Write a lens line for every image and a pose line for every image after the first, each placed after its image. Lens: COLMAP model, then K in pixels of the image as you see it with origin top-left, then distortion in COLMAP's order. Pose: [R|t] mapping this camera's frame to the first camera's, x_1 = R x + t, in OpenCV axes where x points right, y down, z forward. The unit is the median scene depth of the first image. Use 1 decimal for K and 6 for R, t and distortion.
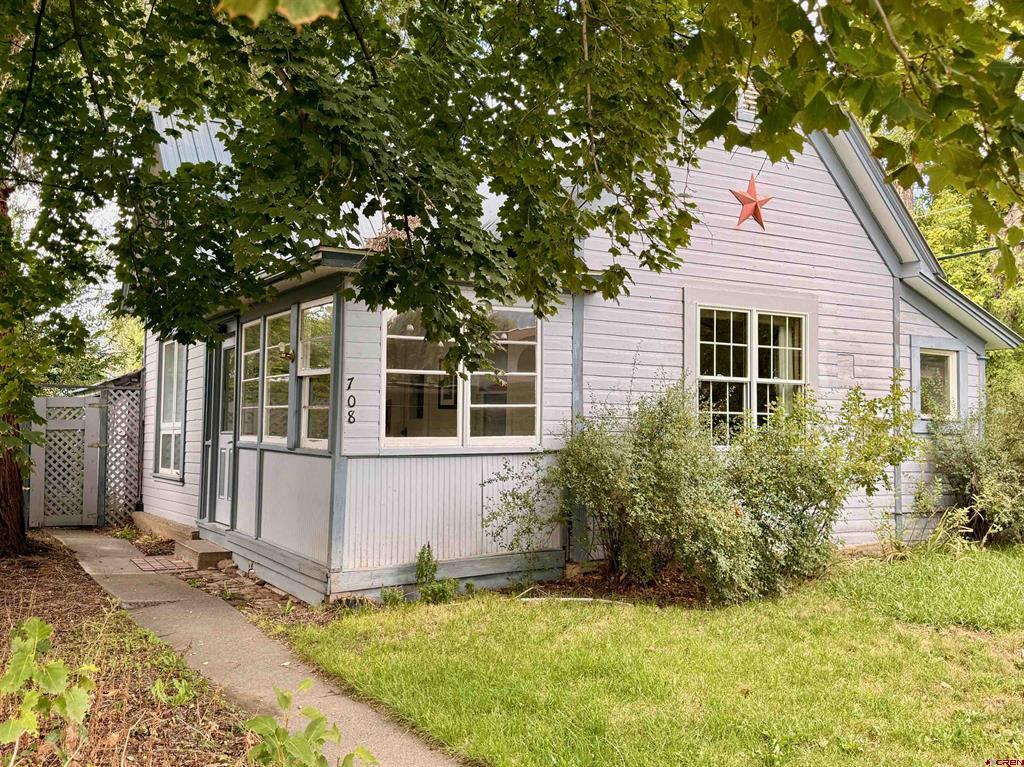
lens RADIAL K [[925.5, 0, 512.0], [0, 925.5, 383.5], [0, 0, 1]] dist [0.178931, -0.380376]
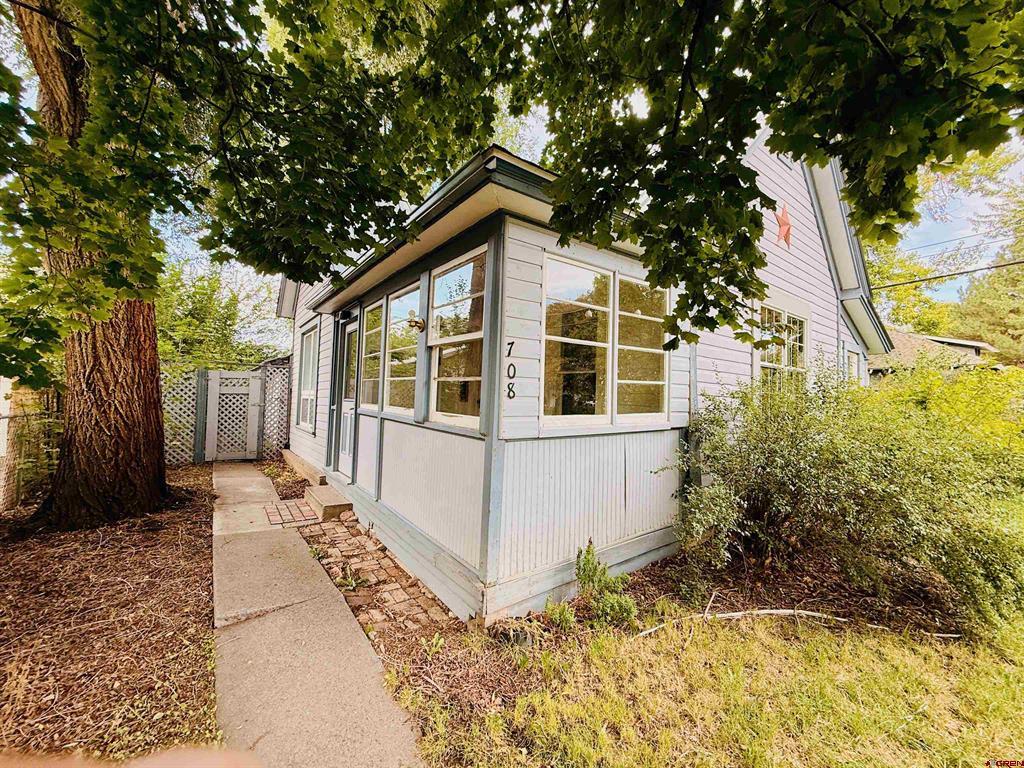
lens RADIAL K [[404.3, 0, 512.0], [0, 404.3, 384.0], [0, 0, 1]] dist [-0.001744, -0.000151]
pose [[0.995199, 0.023127, 0.095104, -0.180847], [-0.024907, 0.999535, 0.017572, 0.021273], [-0.094654, -0.019856, 0.995312, 0.576032]]
